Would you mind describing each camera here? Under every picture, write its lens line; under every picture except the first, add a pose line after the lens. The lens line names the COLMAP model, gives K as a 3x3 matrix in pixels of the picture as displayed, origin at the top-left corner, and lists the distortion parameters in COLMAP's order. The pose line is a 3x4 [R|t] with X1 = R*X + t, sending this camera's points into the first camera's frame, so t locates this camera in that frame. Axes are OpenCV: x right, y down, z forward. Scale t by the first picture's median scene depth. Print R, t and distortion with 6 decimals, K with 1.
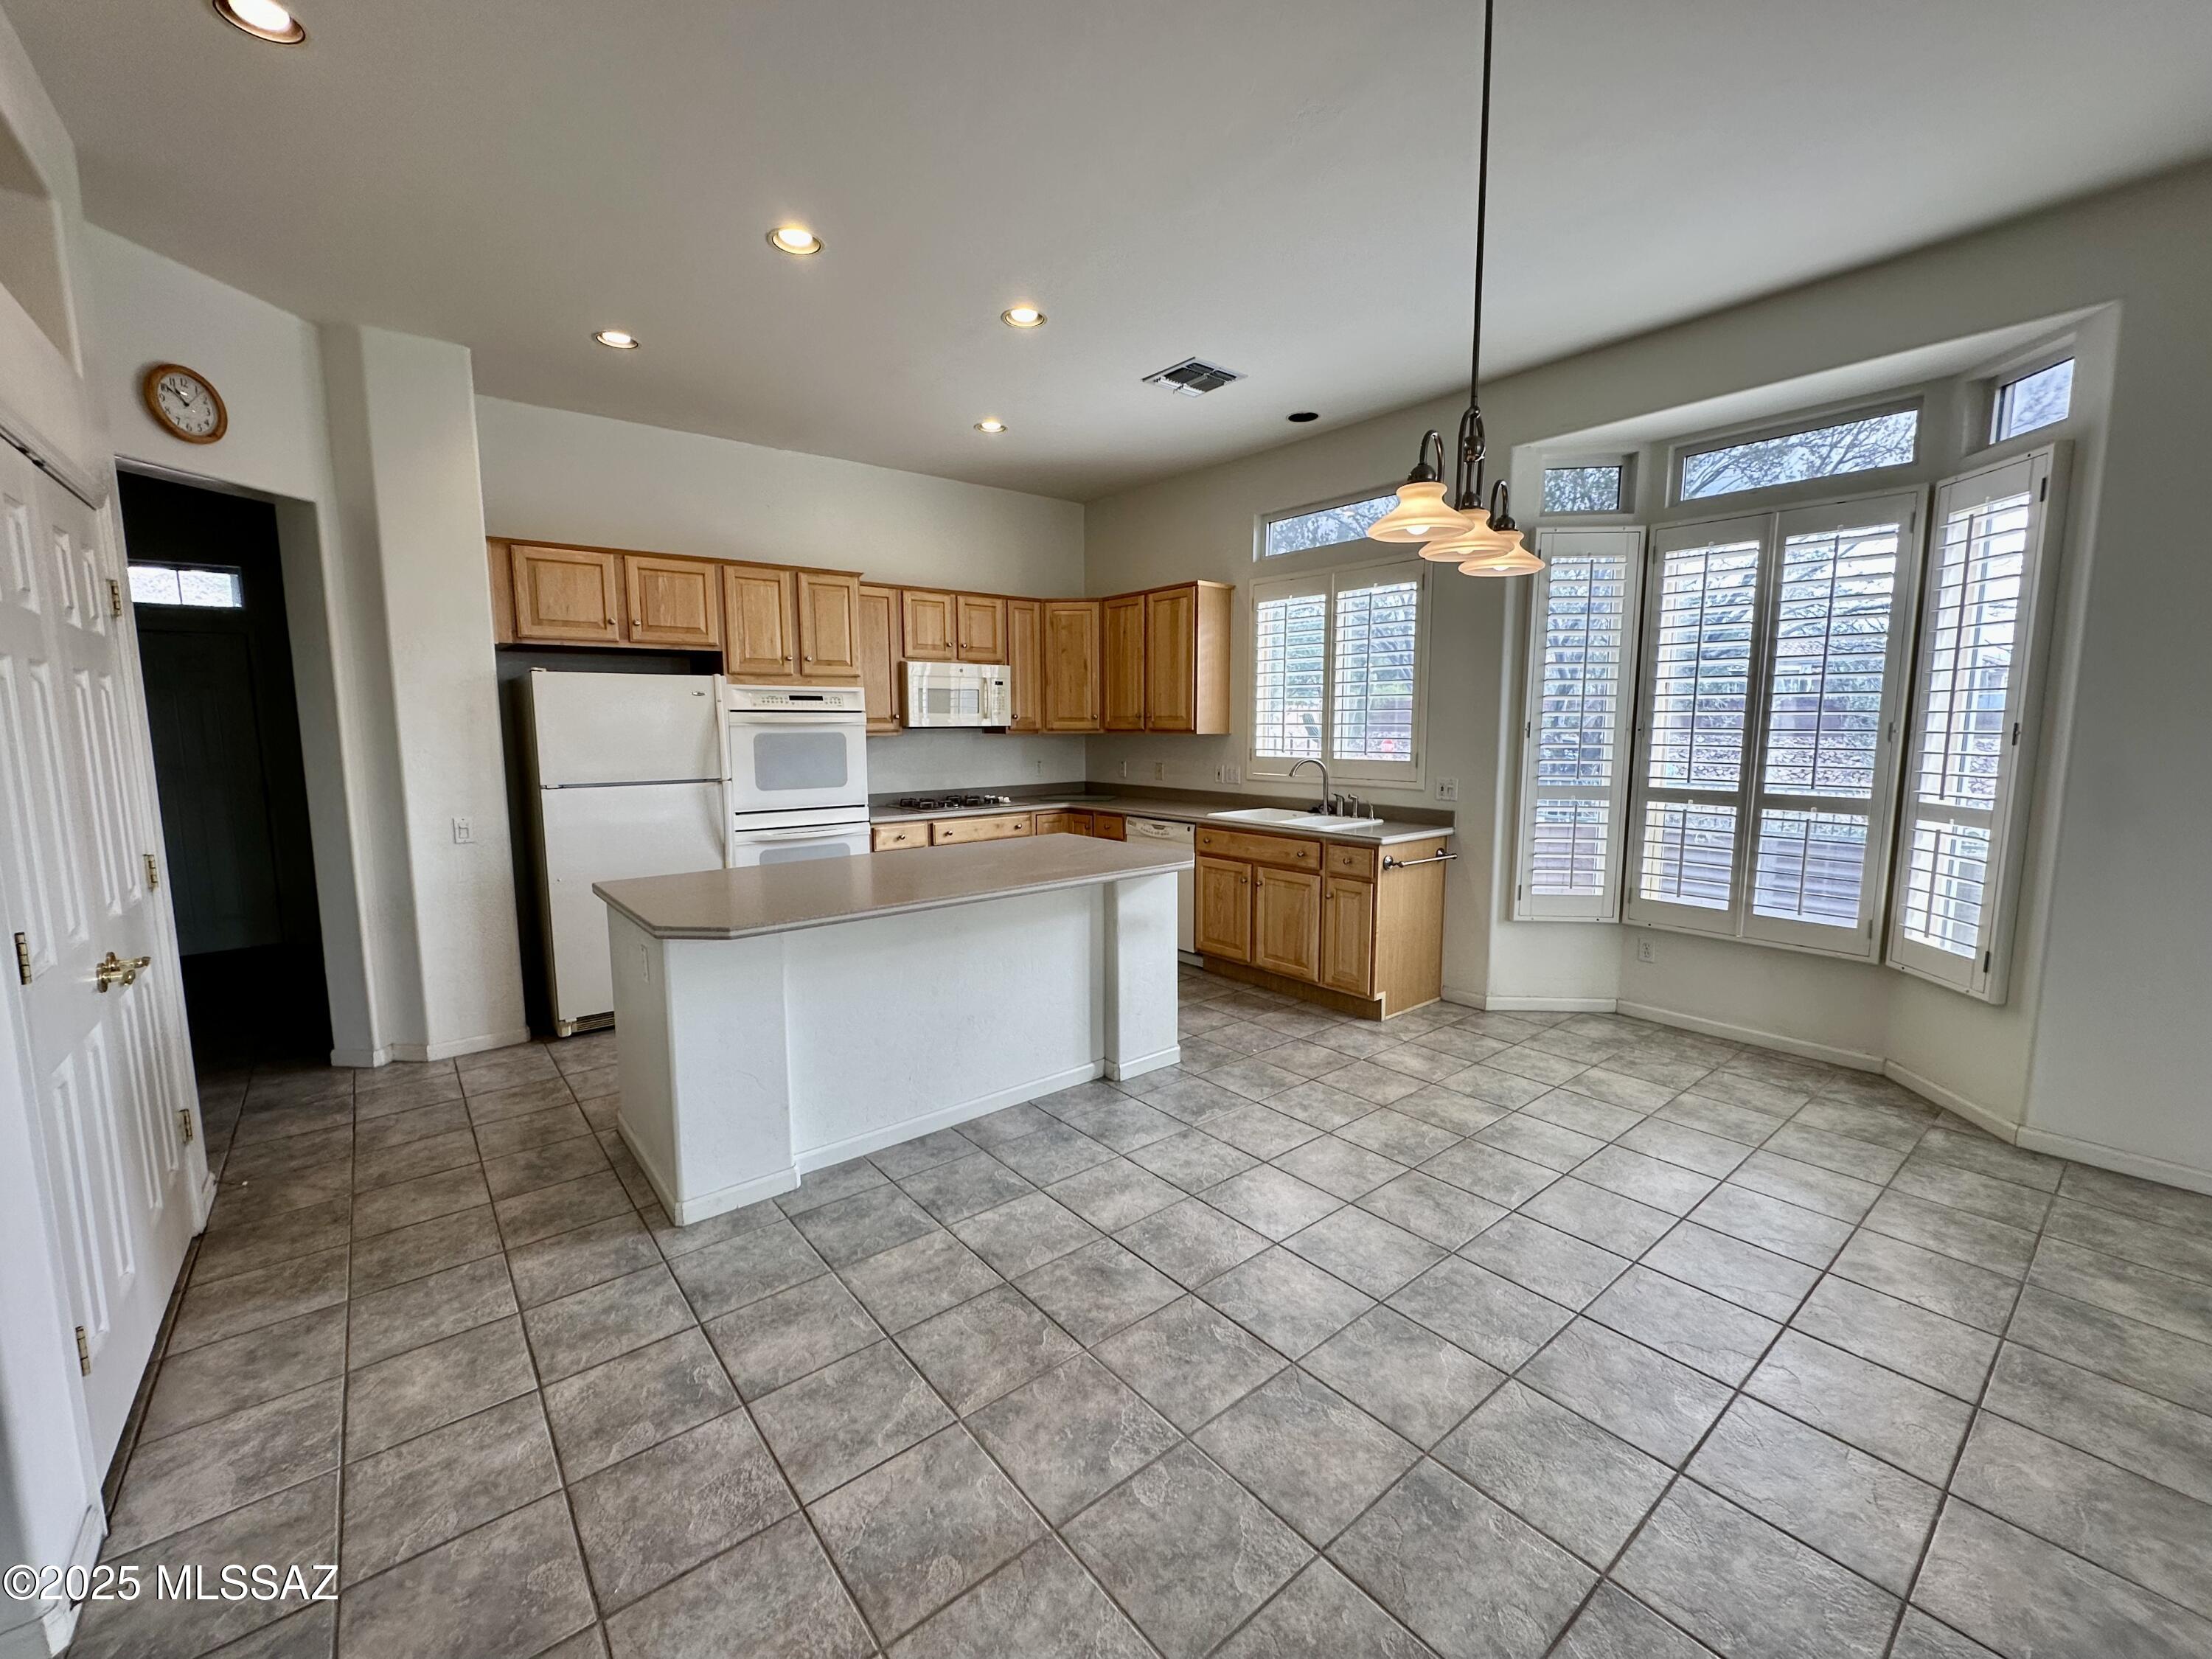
lens RADIAL K [[905.8, 0, 1103.4], [0, 905.8, 832.1], [0, 0, 1]] dist [-0.001020, 0.000023]
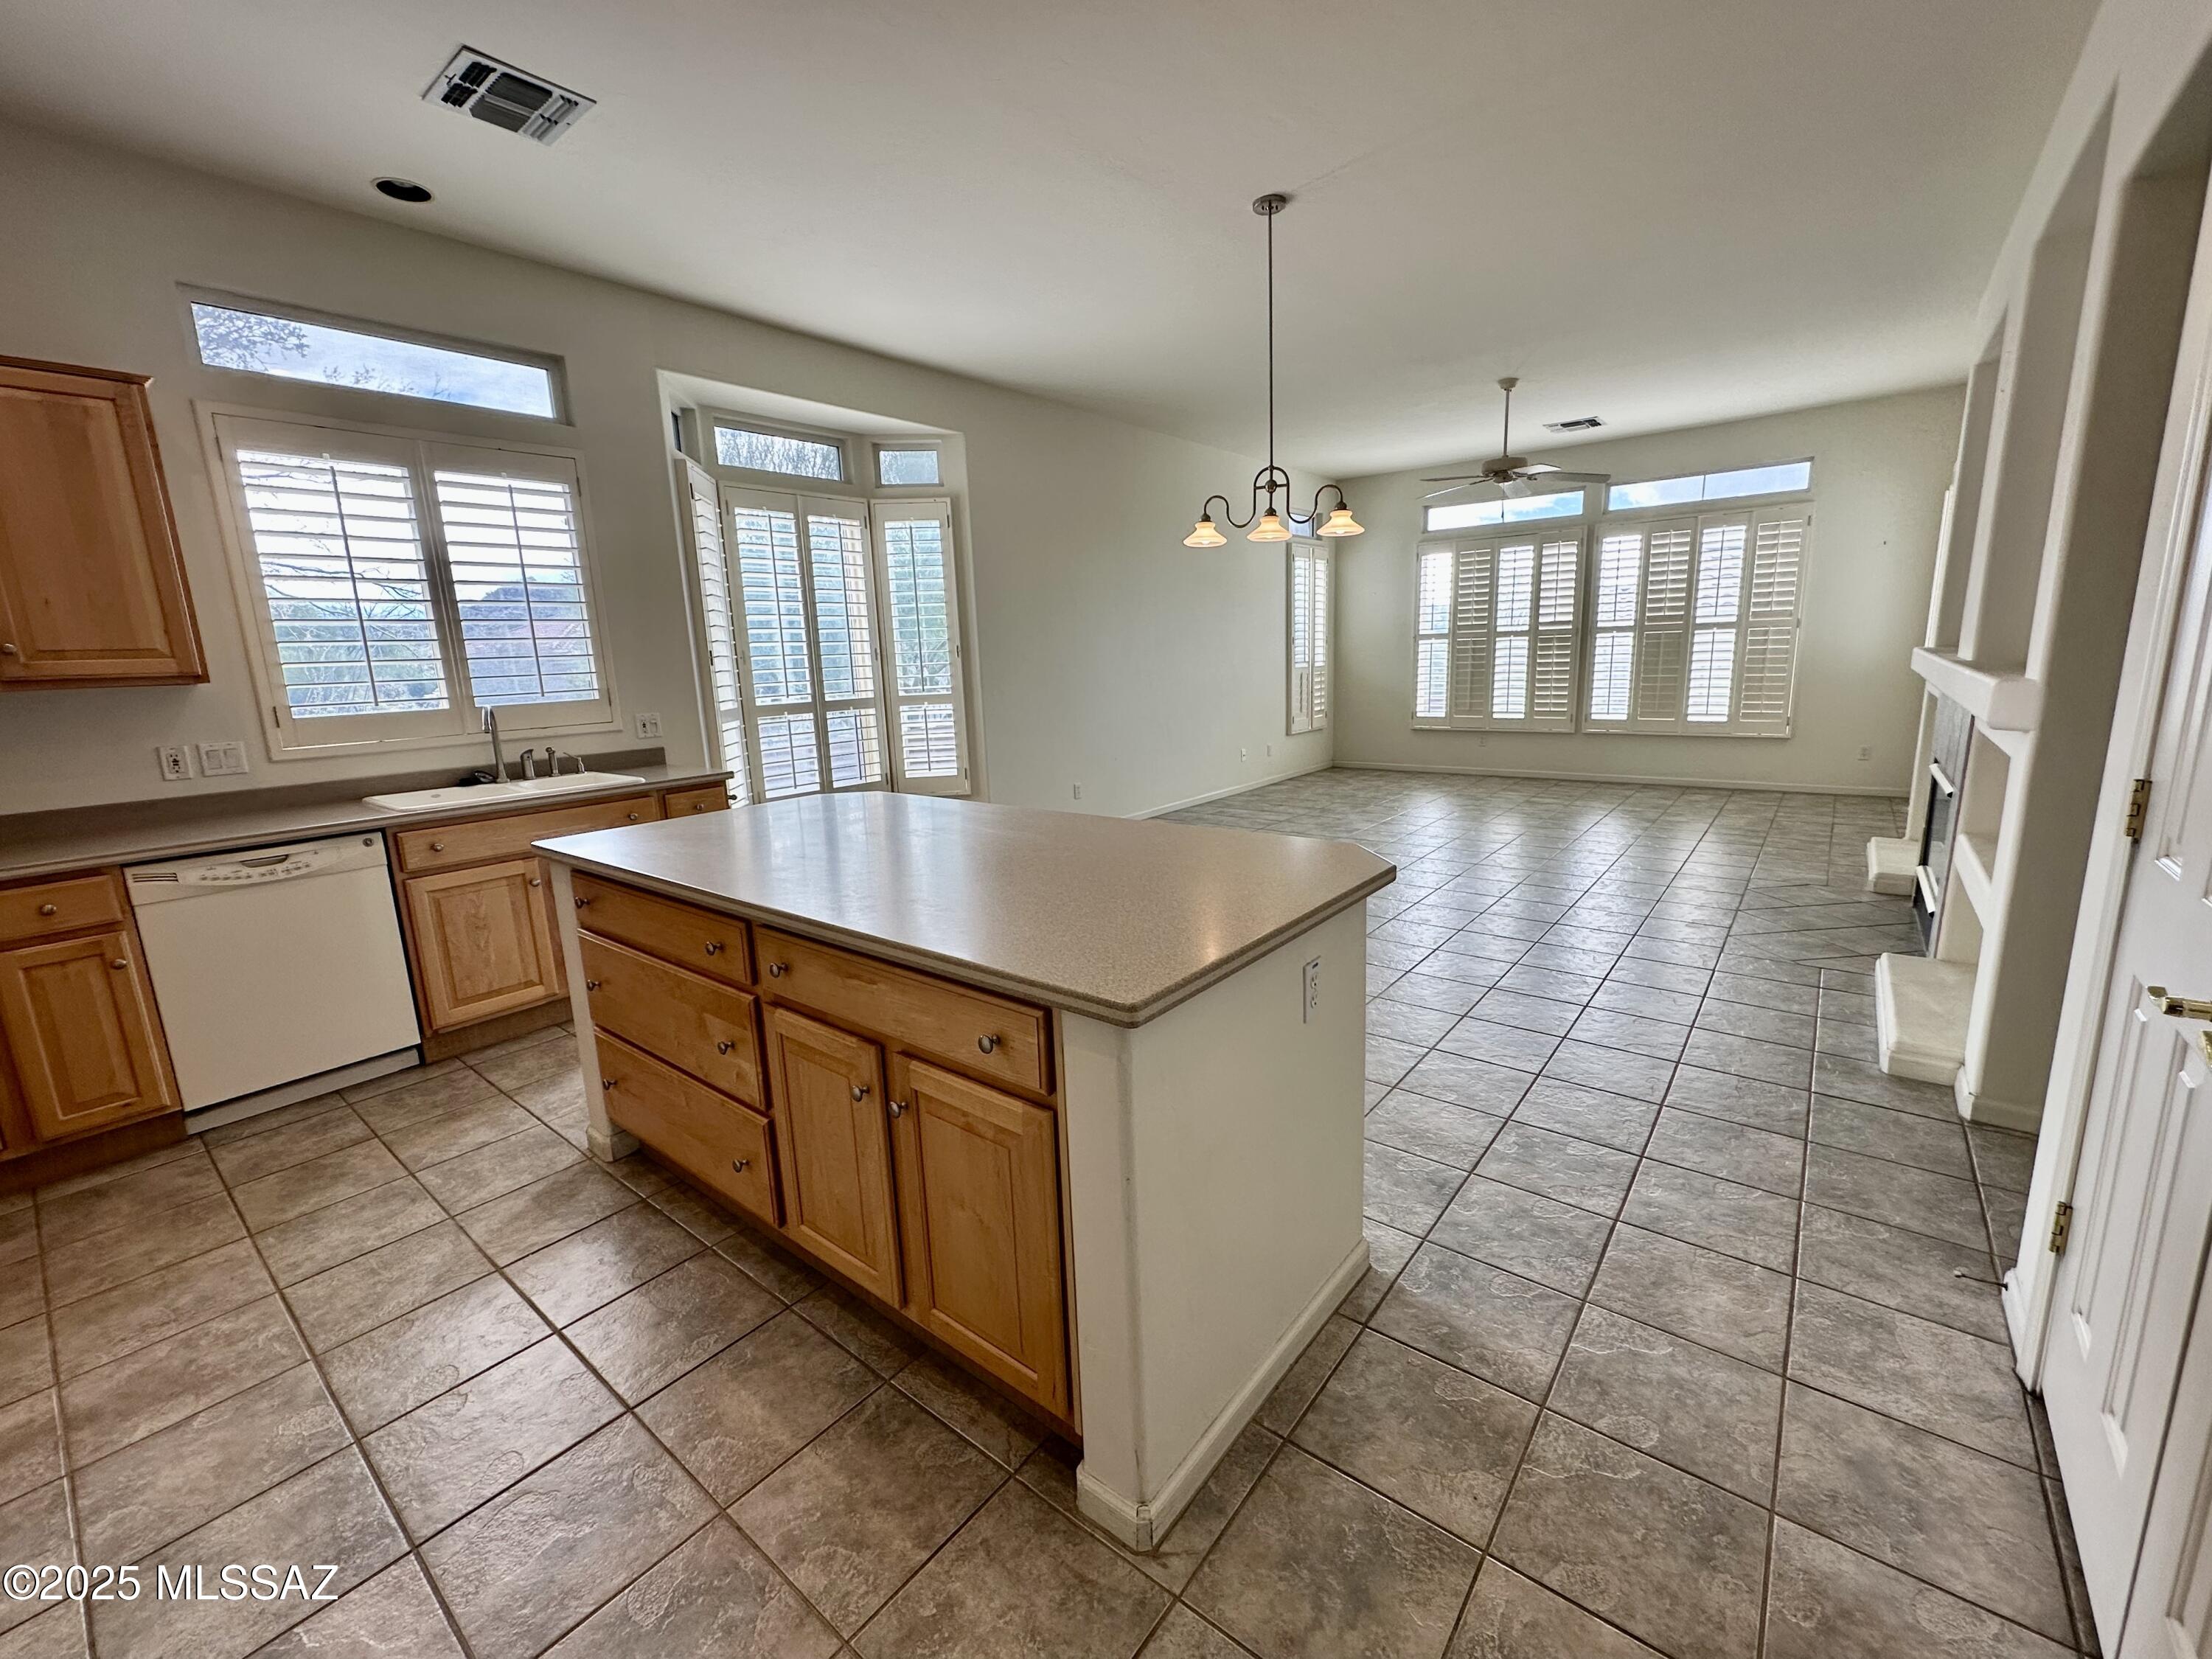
lens RADIAL K [[905.8, 0, 1103.4], [0, 905.8, 832.1], [0, 0, 1]] dist [-0.001020, 0.000023]
pose [[-0.210314, -0.178629, 0.961176, -0.685919], [0.159079, 0.963810, 0.213926, -0.072302], [-0.964605, 0.197895, -0.174286, 0.800401]]
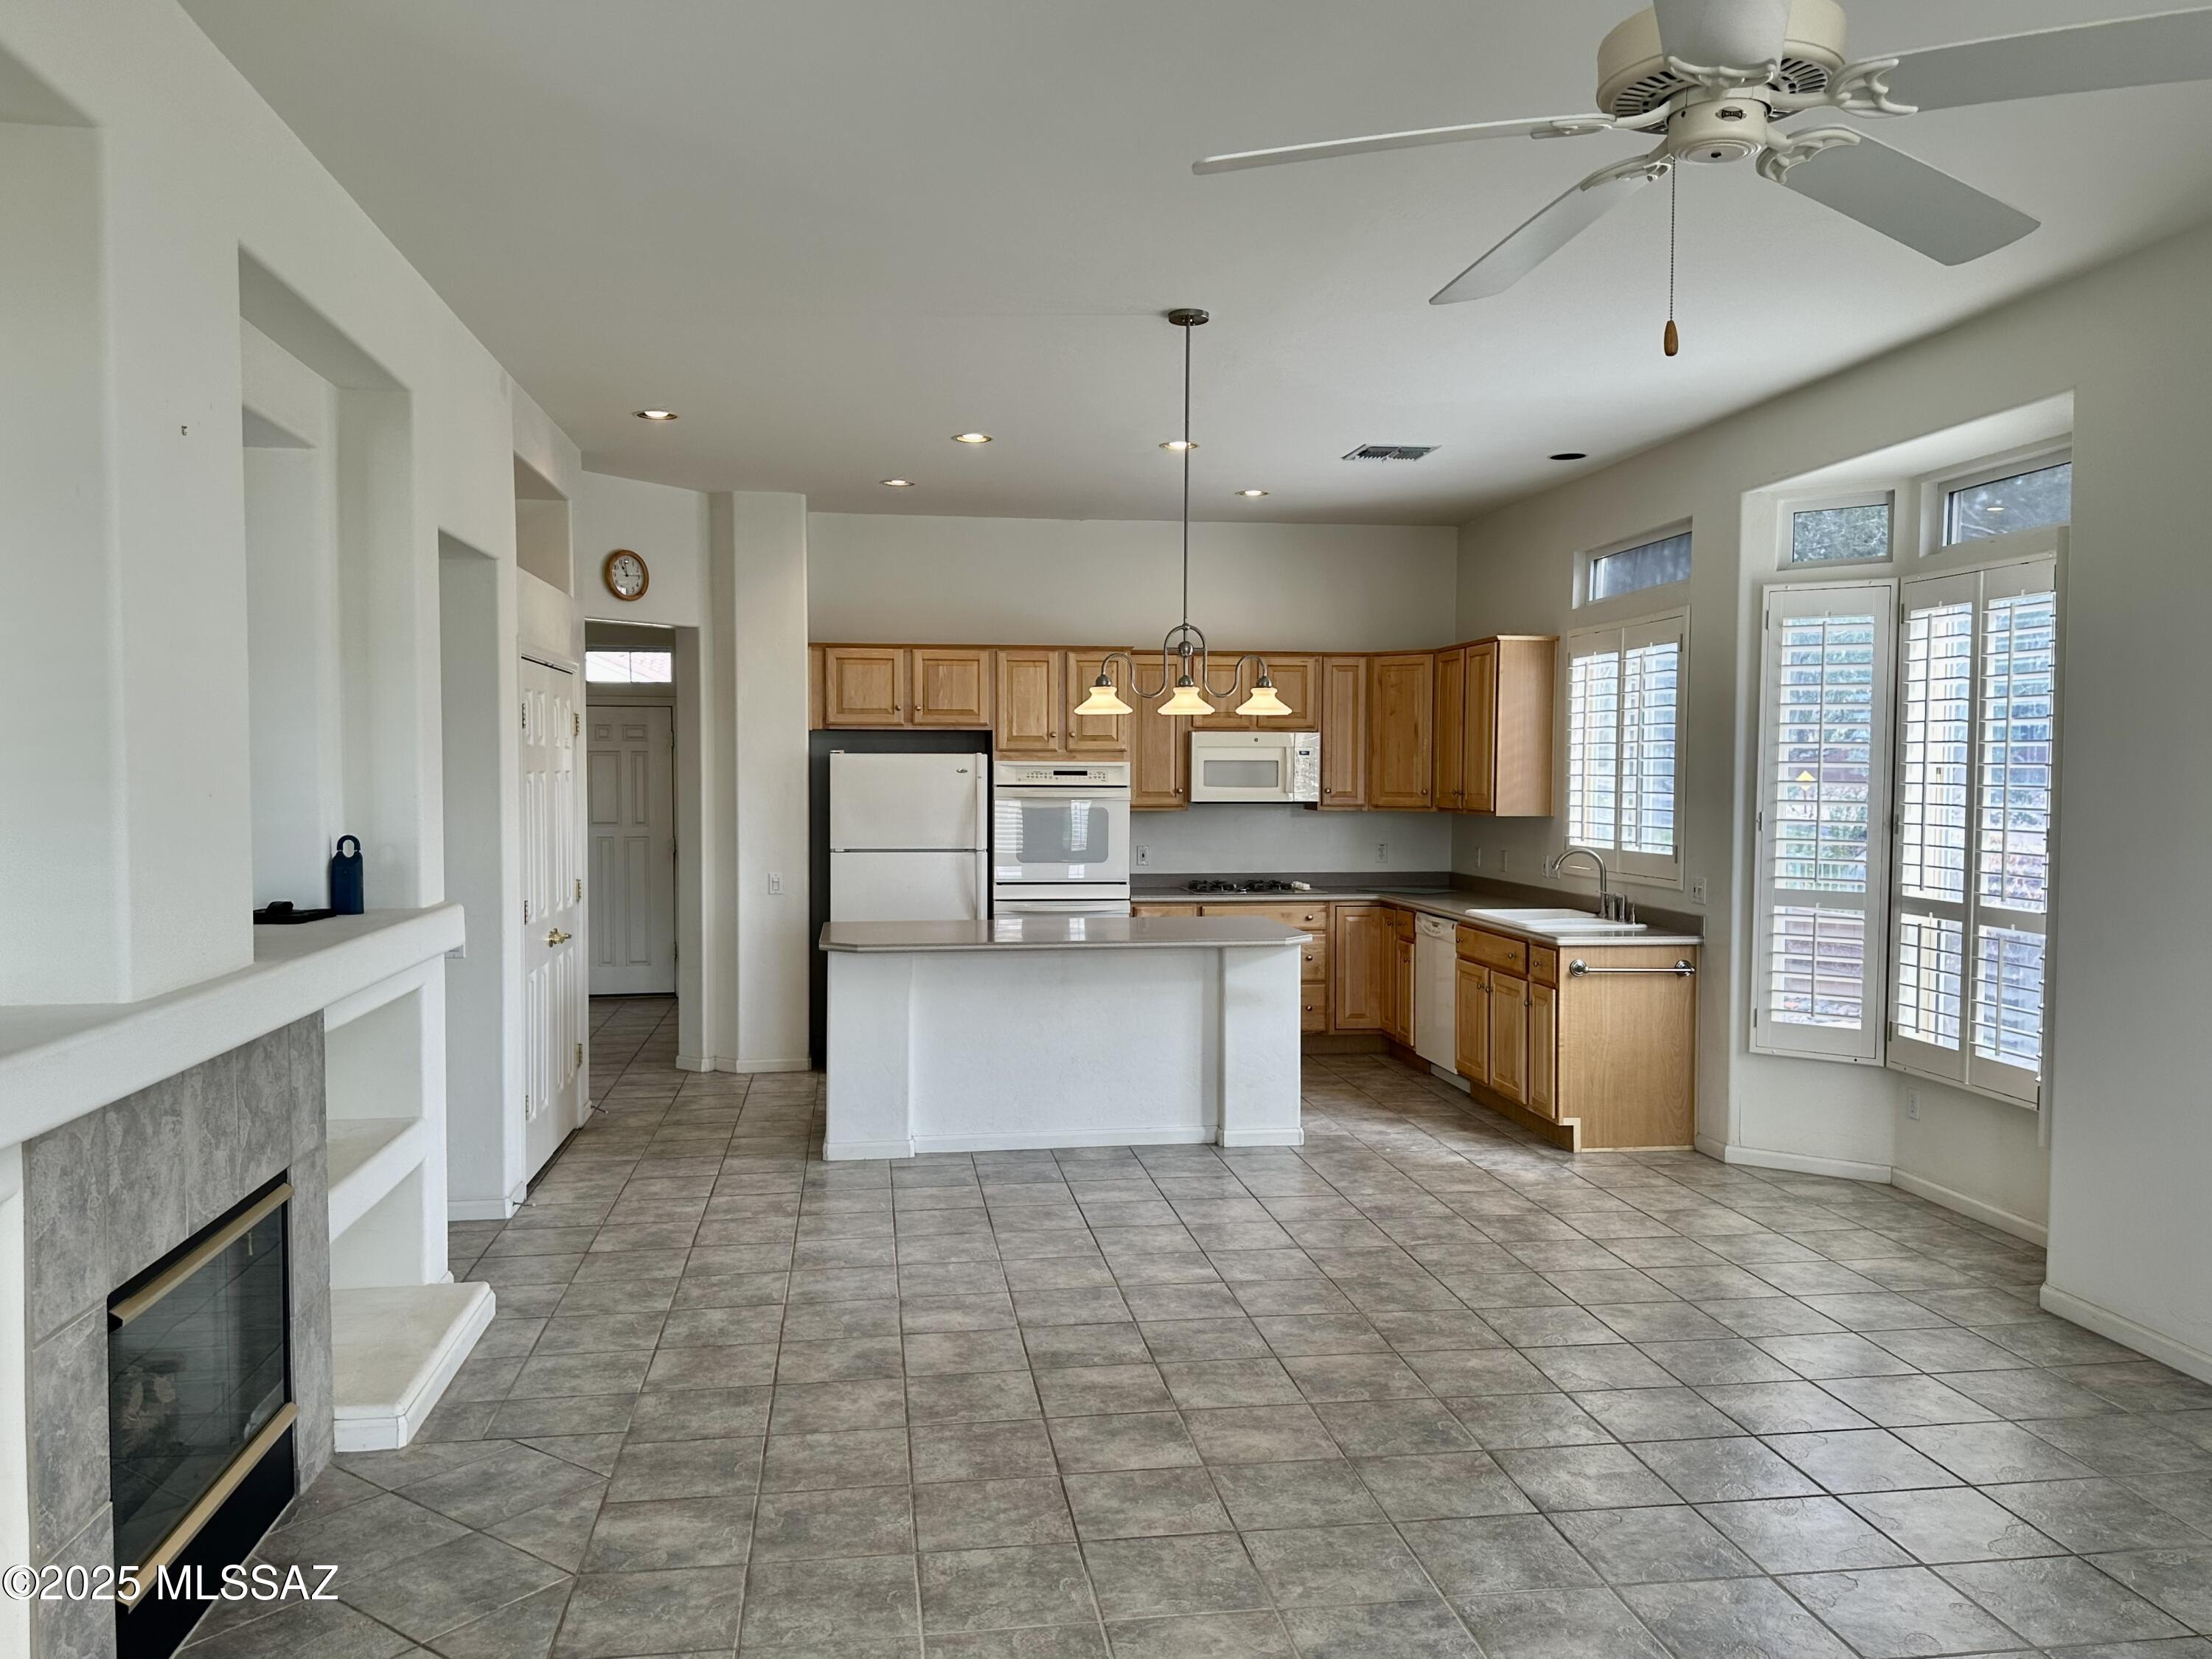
lens RADIAL K [[1694.7, 0, 1108.3], [0, 1694.7, 848.6], [0, 0, 1]] dist [0.179226, -0.346919]
pose [[0.859560, 0.032099, -0.510026, 0.783121], [-0.070190, 0.995982, -0.055611, 0.043691], [0.506192, 0.083599, 0.858360, -0.687718]]
